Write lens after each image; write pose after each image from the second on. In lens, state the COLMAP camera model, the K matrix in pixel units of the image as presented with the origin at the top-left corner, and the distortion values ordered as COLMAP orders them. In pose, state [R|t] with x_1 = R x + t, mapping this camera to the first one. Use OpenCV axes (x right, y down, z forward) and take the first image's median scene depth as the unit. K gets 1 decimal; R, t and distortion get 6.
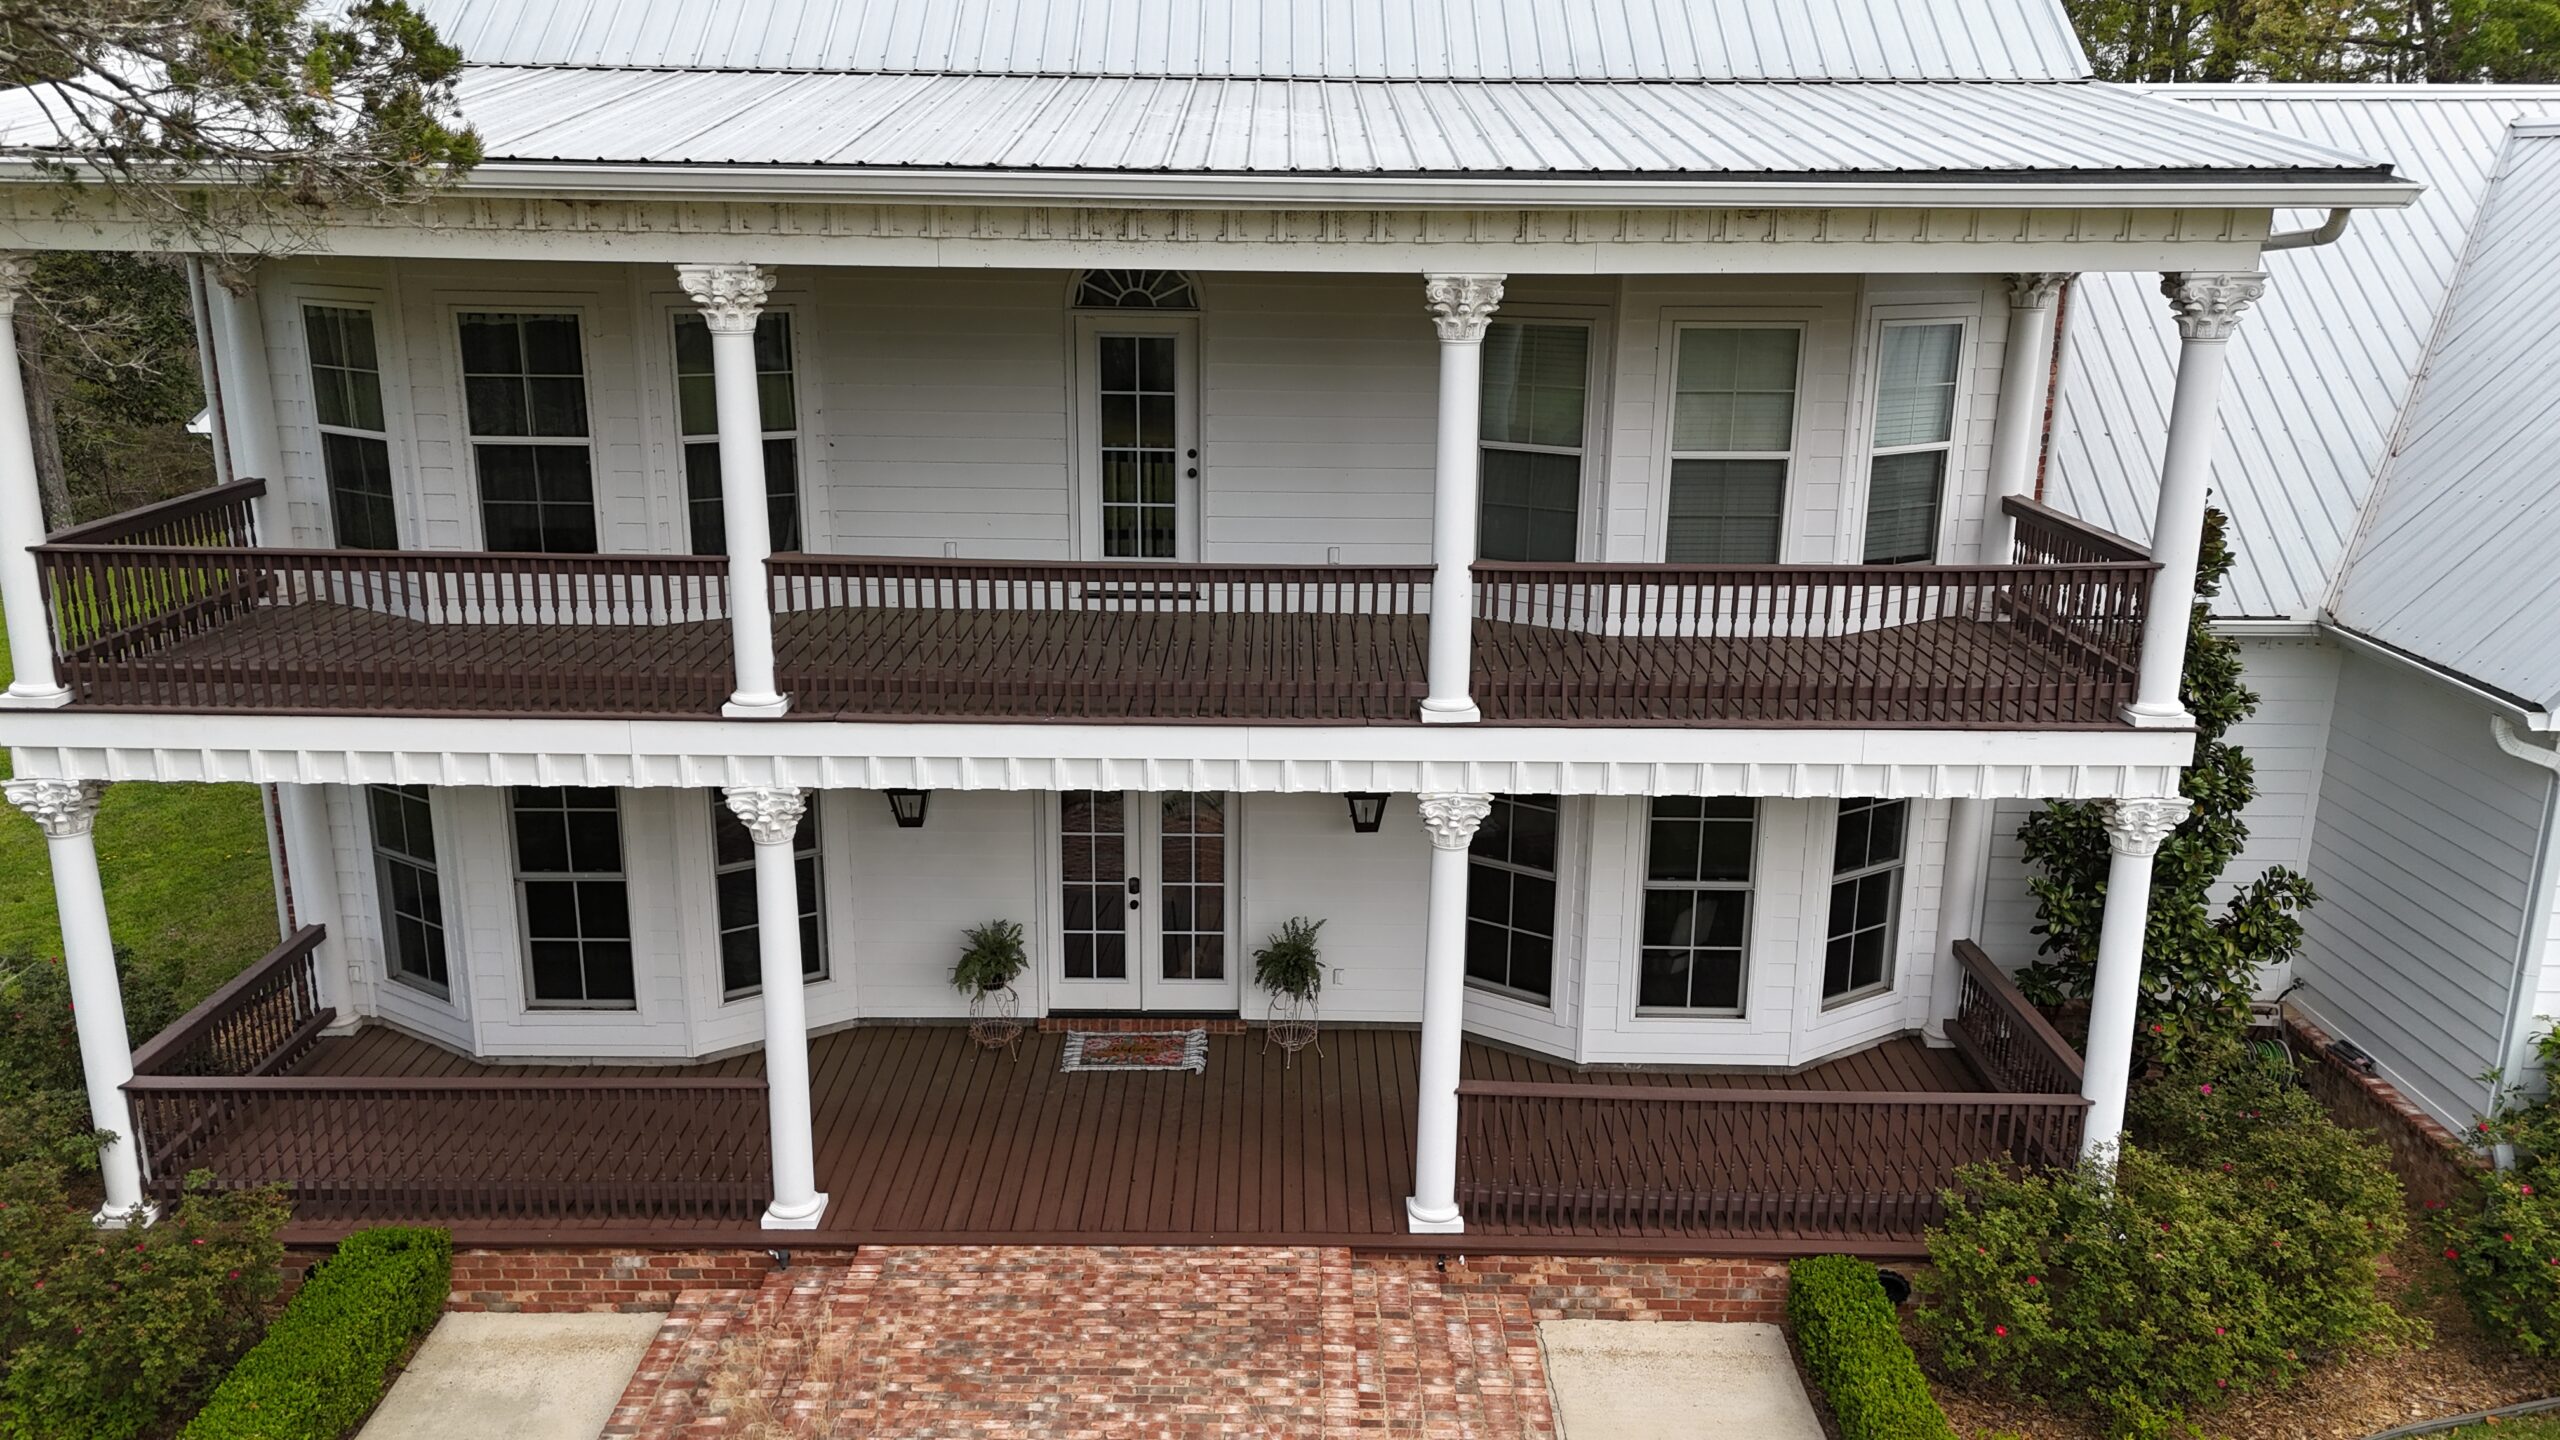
lens RADIAL K [[1886.8, 0, 1295.7], [0, 1886.8, 708.3], [0, 0, 1]] dist [0.151250, -0.204568]
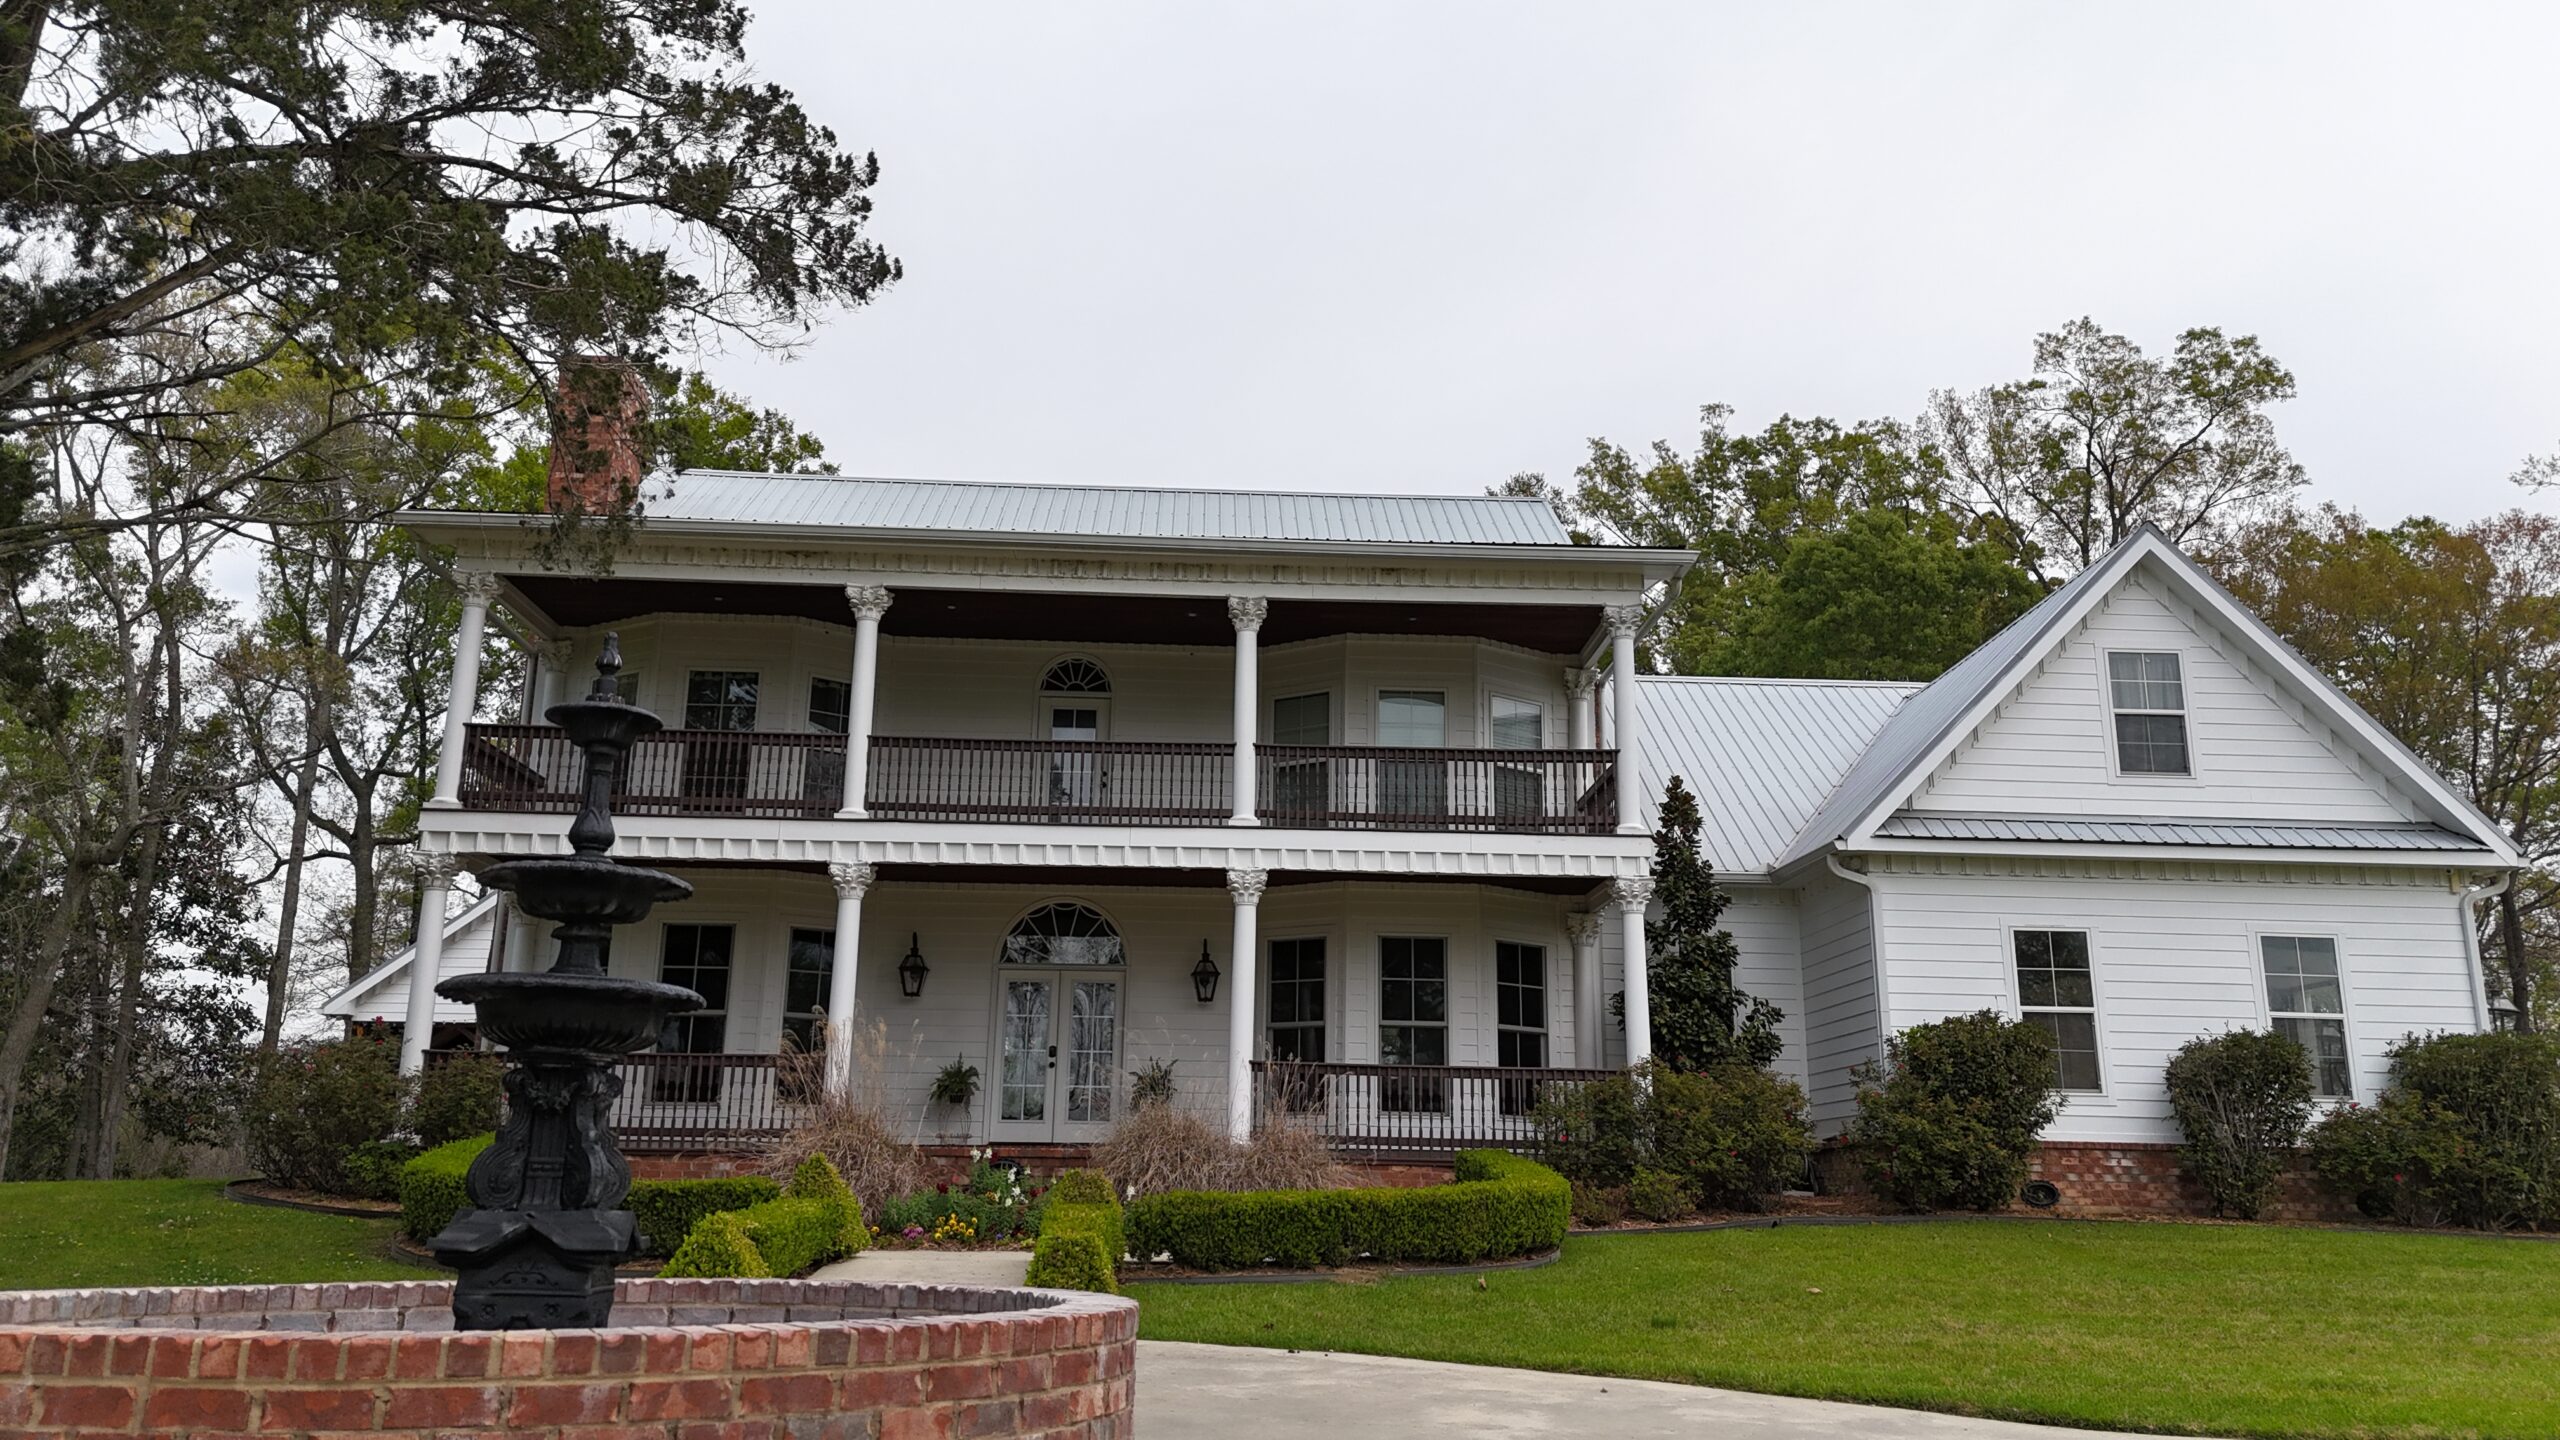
lens RADIAL K [[1886.8, 0, 1295.7], [0, 1886.8, 708.3], [0, 0, 1]] dist [0.151250, -0.204568]
pose [[0.999073, 0.011901, 0.041377, 0.051632], [0.010459, 0.865170, -0.501370, 0.747516], [-0.041765, 0.501338, 0.864243, -0.558059]]
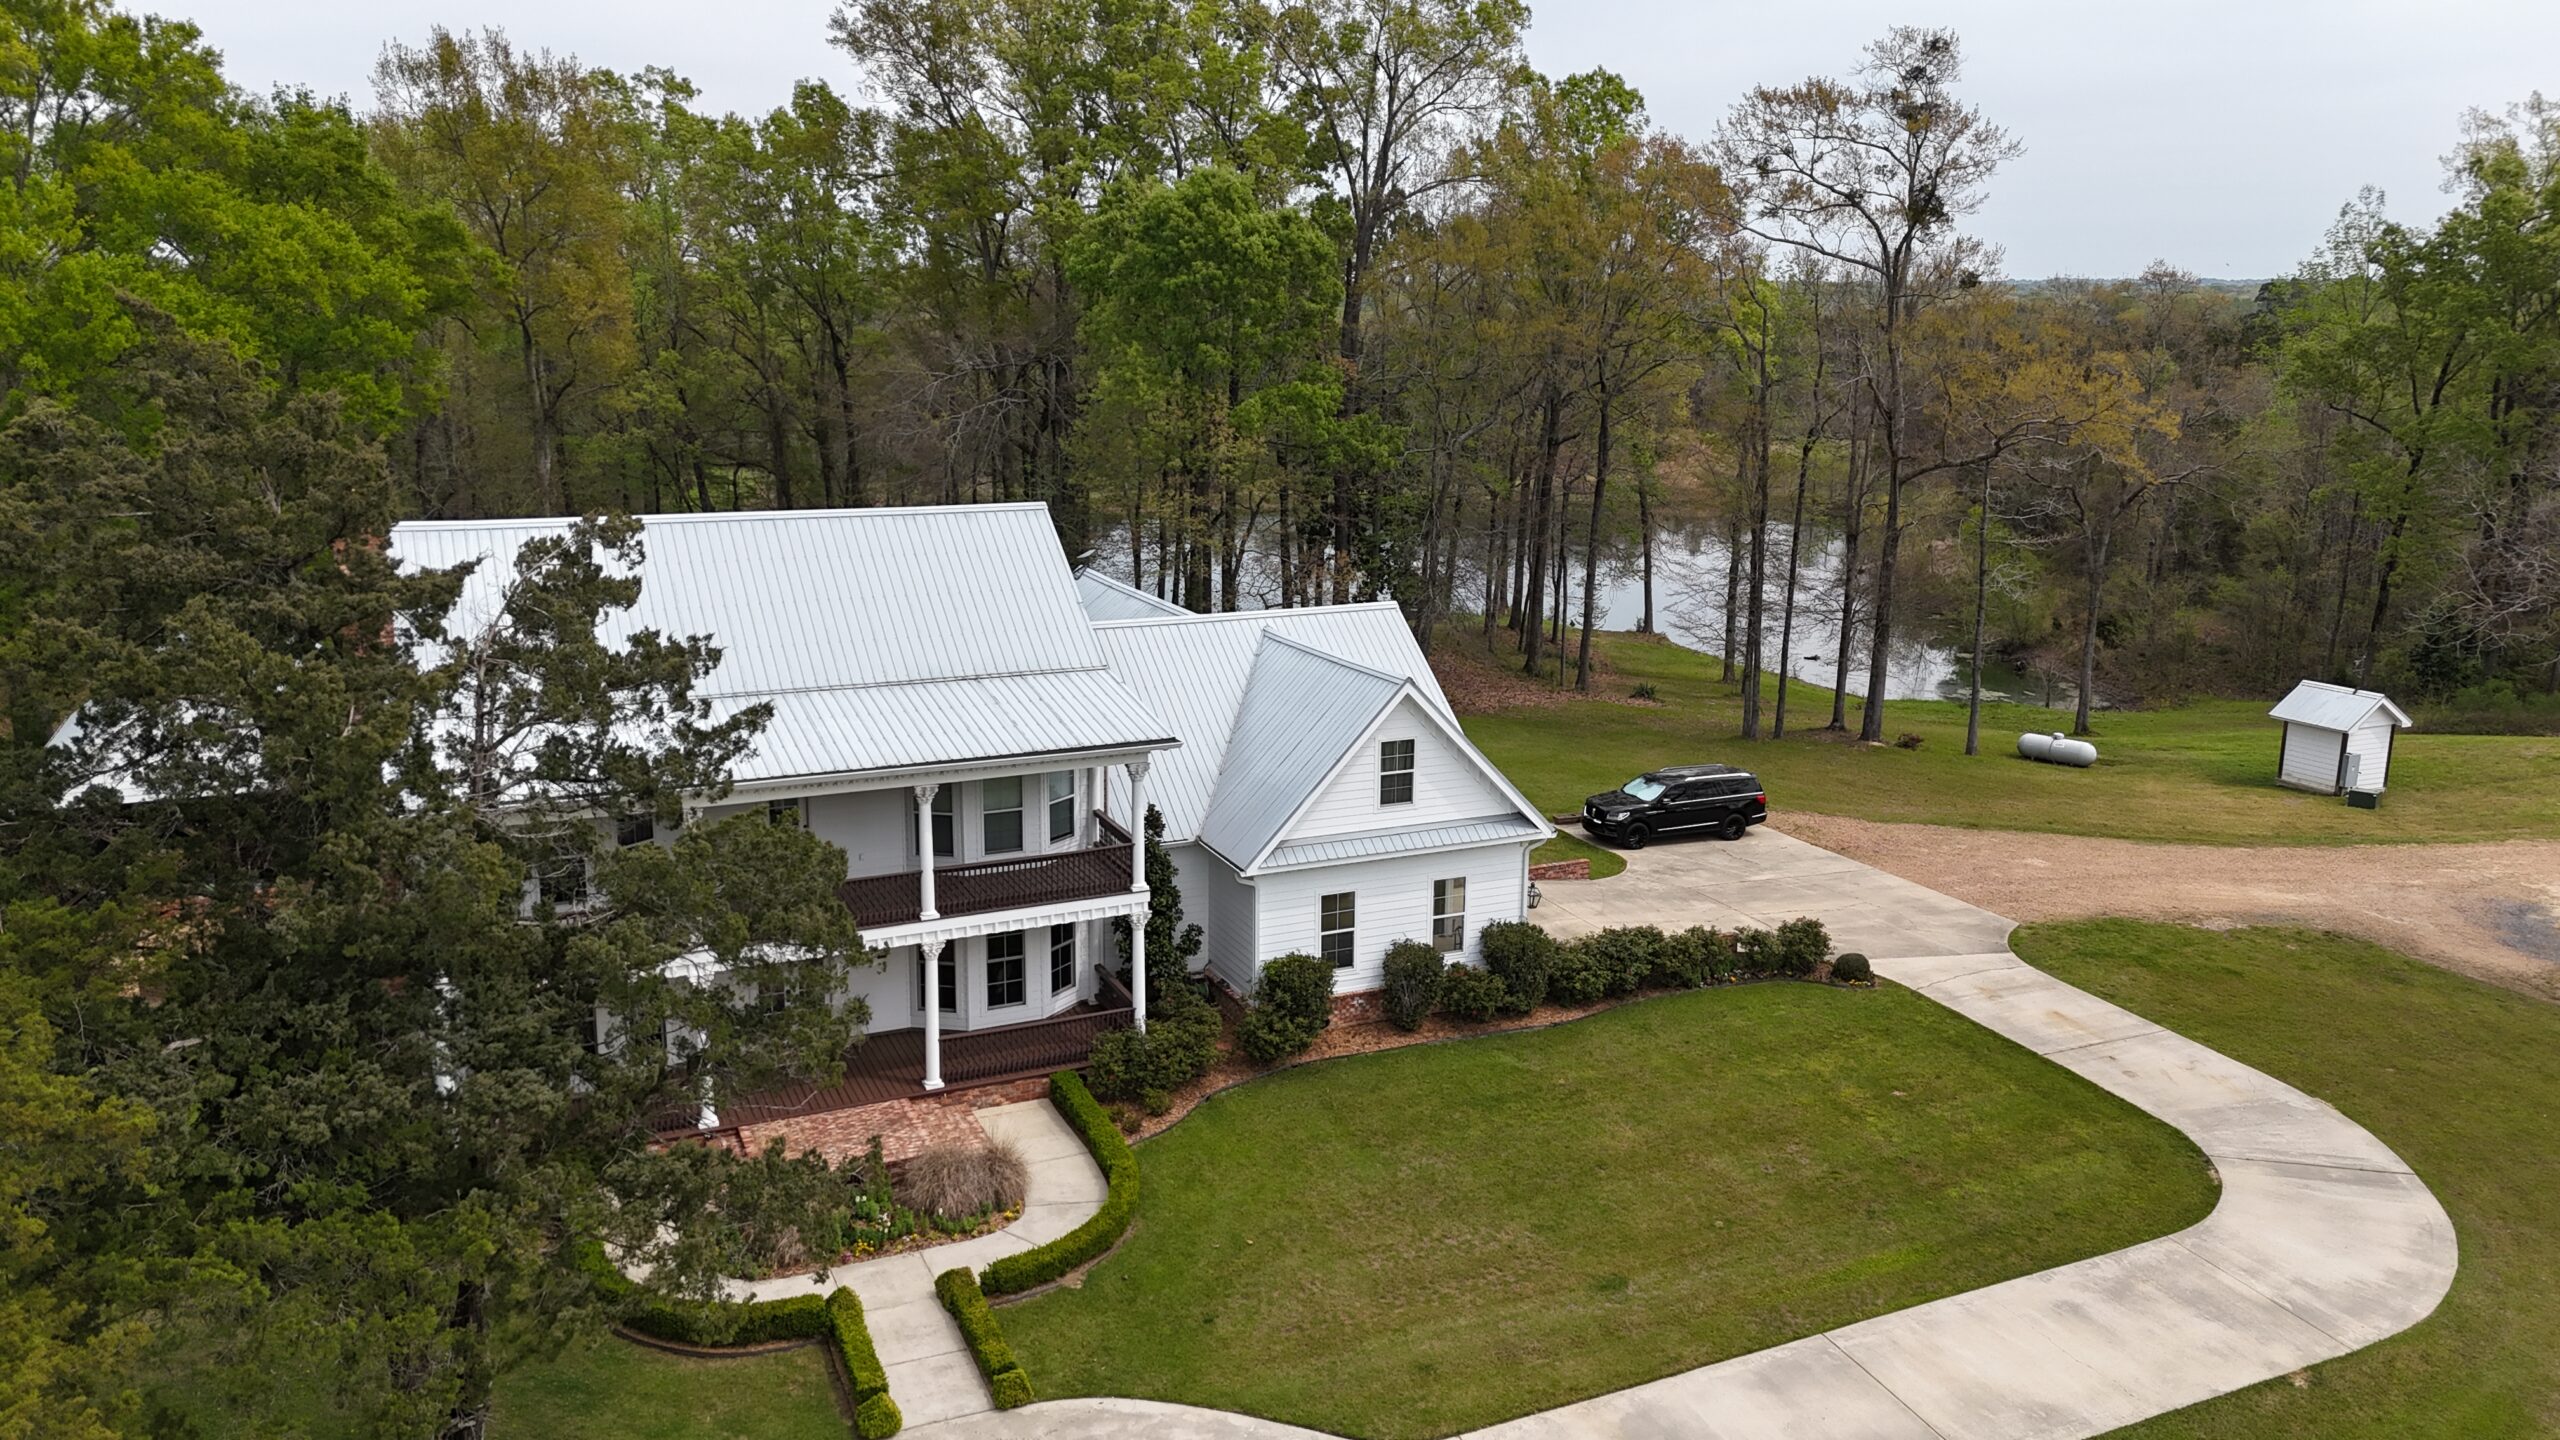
lens RADIAL K [[1886.8, 0, 1295.7], [0, 1886.8, 708.3], [0, 0, 1]] dist [0.151250, -0.204568]
pose [[0.910368, -0.091471, 0.403562, -0.561760], [0.106746, 0.994166, -0.015464, -0.210819], [-0.399793, 0.057157, 0.914822, -1.986820]]
